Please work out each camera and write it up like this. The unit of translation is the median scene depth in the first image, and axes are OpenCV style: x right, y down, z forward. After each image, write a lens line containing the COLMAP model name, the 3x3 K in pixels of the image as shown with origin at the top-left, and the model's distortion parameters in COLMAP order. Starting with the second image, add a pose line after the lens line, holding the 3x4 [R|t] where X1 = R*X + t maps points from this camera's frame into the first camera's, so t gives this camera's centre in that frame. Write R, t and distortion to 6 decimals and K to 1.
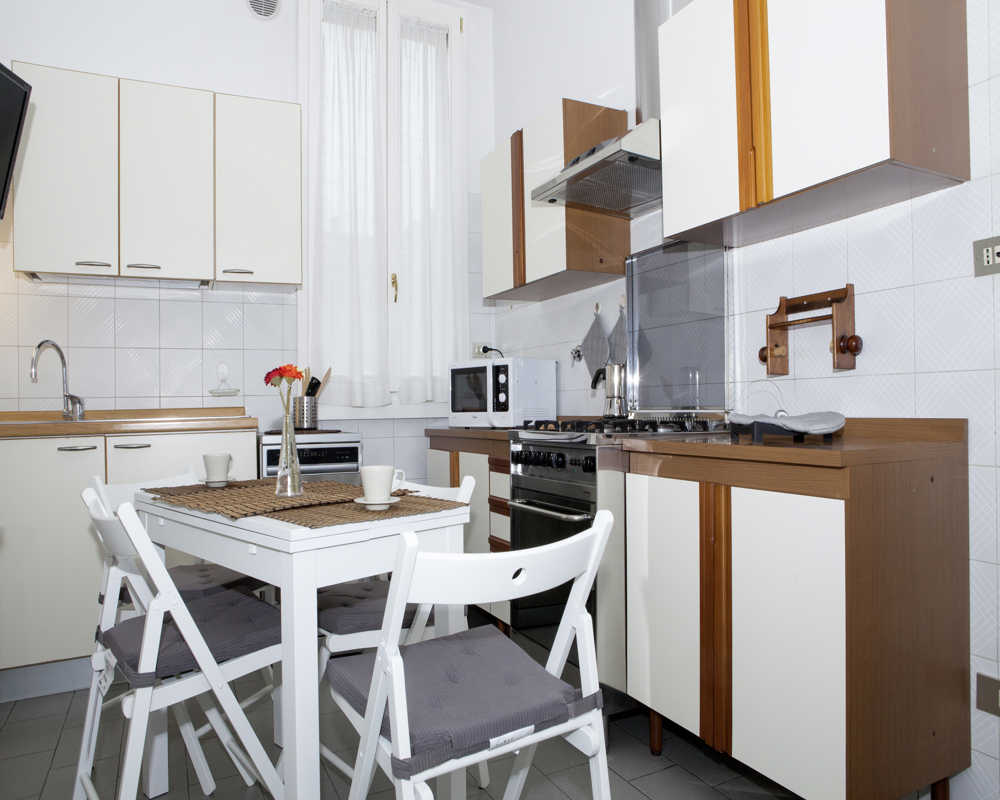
lens RADIAL K [[700.4, 0, 435.9], [0, 700.4, 403.7], [0, 0, 1]] dist [-0.061858, 0.003529]
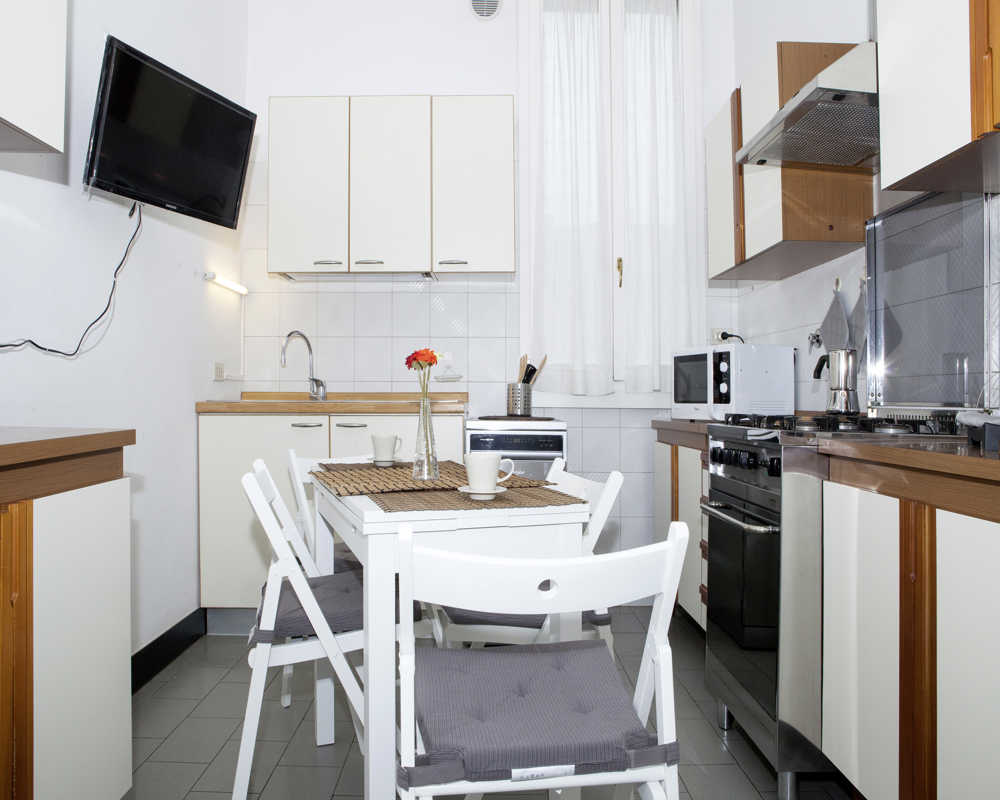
lens RADIAL K [[677.4, 0, 459.3], [0, 677.4, 387.5], [0, 0, 1]] dist [-0.092944, 0.059446]
pose [[0.910868, 0.018350, -0.412290, 0.155387], [-0.022394, 0.999737, -0.004977, 0.002637], [0.412090, 0.013766, 0.911039, 0.087119]]
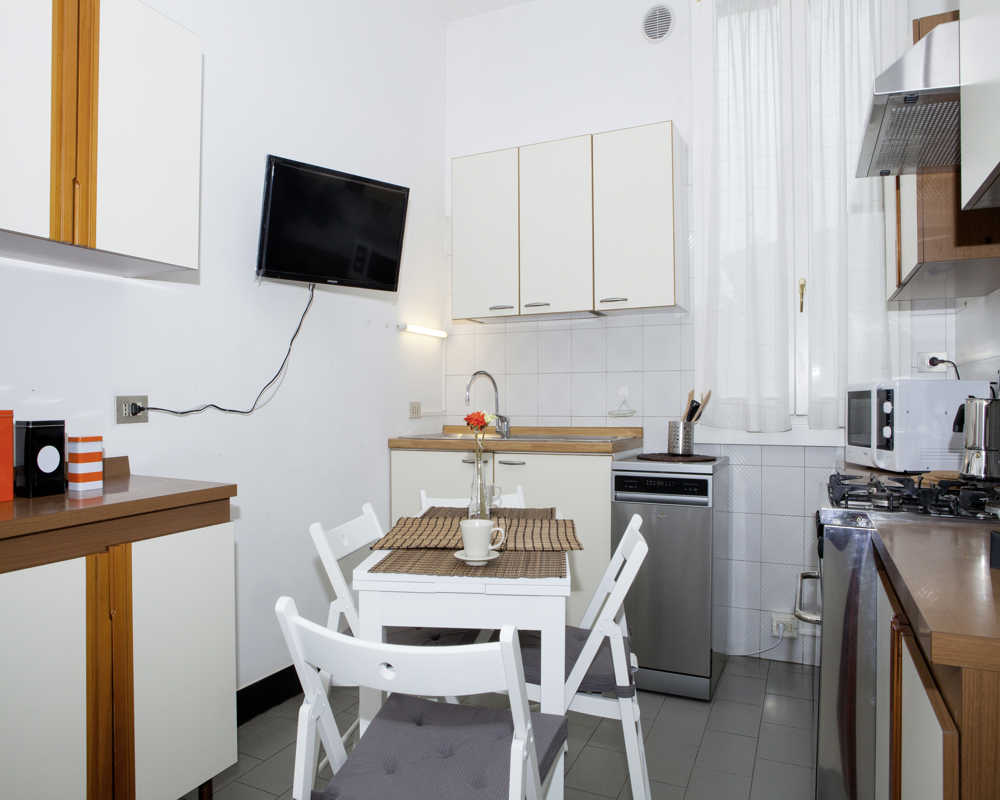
lens RADIAL K [[675.1, 0, 501.7], [0, 675.1, 397.2], [0, 0, 1]] dist [-0.120619, 0.080004]
pose [[0.660310, 0.009409, -0.750934, 0.394385], [-0.002615, 0.999944, 0.010230, -0.059457], [0.750989, -0.004791, 0.660298, 0.227306]]
